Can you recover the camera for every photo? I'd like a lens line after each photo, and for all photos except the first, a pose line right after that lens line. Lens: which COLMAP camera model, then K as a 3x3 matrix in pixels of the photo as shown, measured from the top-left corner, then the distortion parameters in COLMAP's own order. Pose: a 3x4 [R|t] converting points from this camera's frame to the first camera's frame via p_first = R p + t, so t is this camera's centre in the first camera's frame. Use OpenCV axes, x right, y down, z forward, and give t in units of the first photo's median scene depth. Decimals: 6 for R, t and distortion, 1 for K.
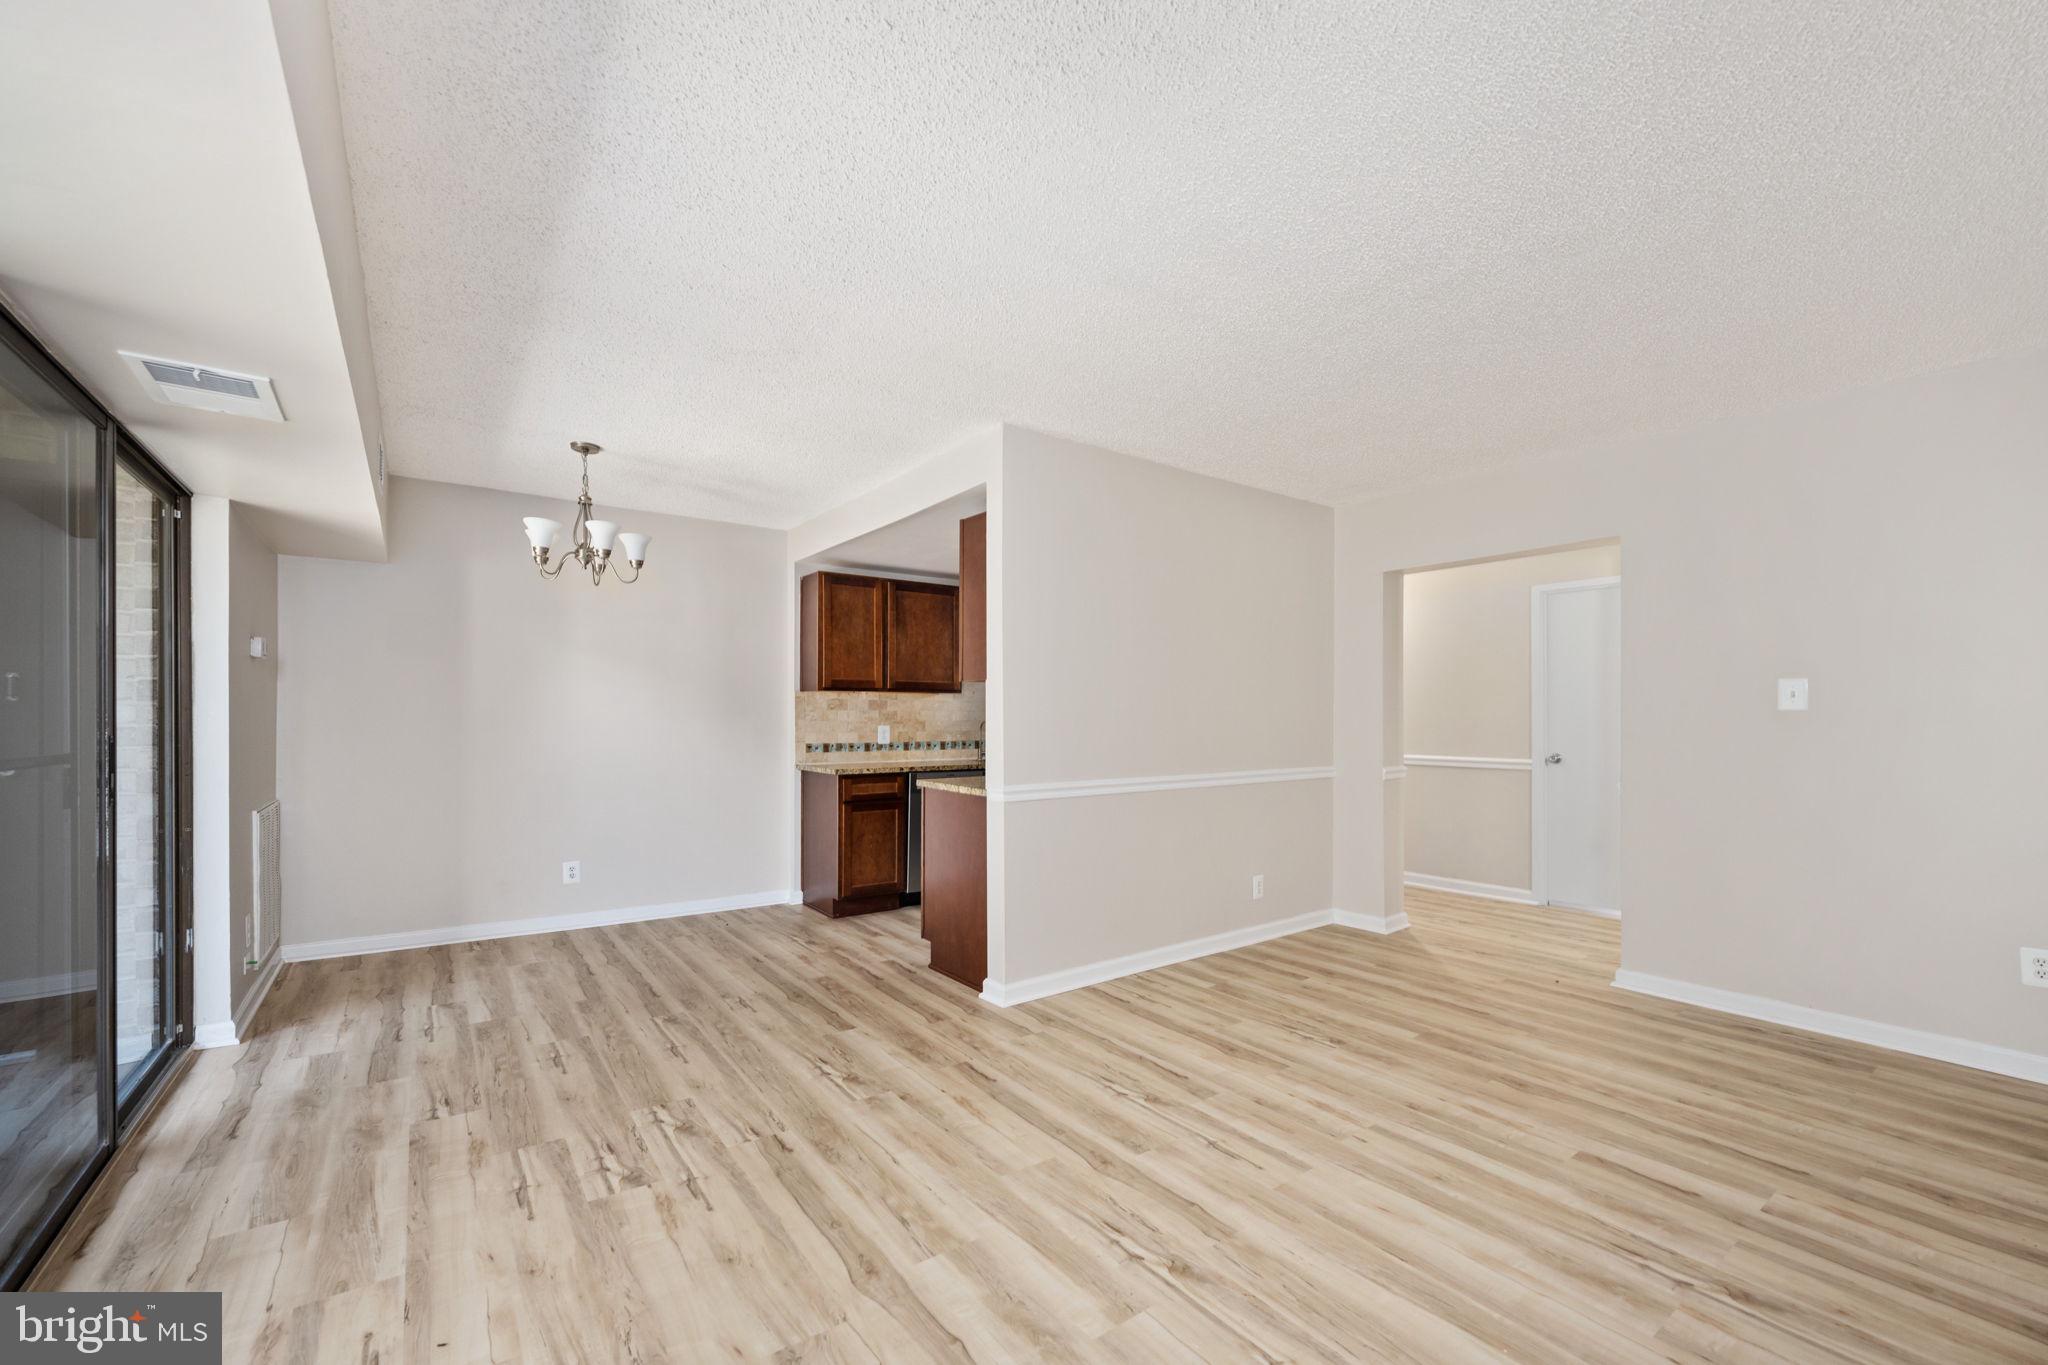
lens RADIAL K [[932.1, 0, 831.0], [0, 932.1, 716.4], [0, 0, 1]] dist [-0.000852, -0.000170]
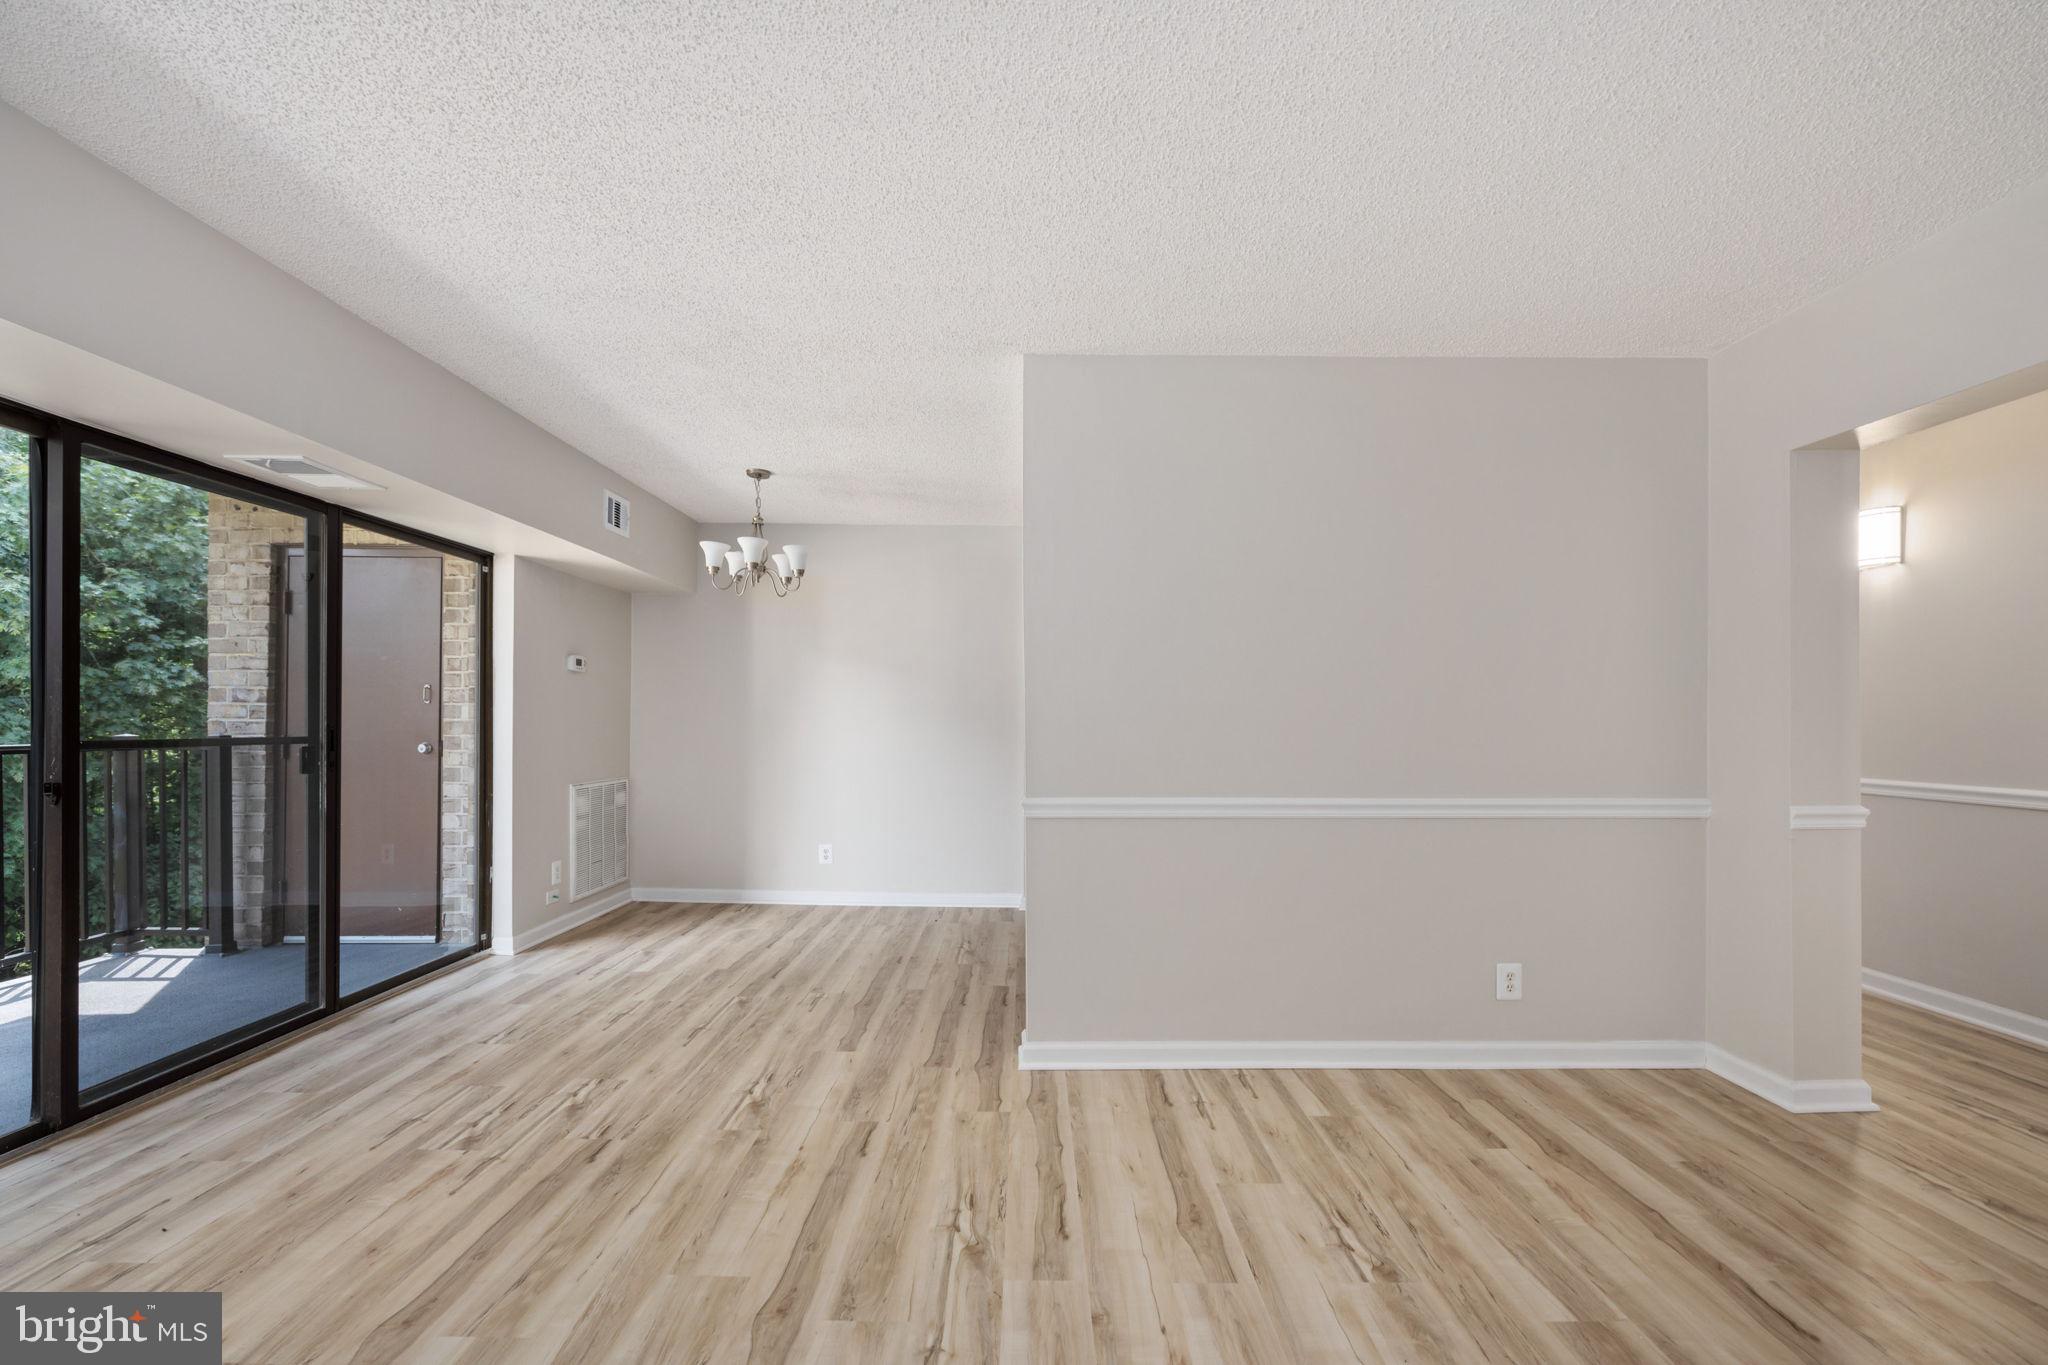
lens RADIAL K [[807.5, 0, 864.3], [0, 807.5, 713.3], [0, 0, 1]] dist [-0.000033, -0.000126]
pose [[0.821289, -0.001106, -0.570511, 0.483005], [-0.004359, 0.999957, -0.008214, 0.007761], [0.570495, 0.009233, 0.821249, 0.345607]]
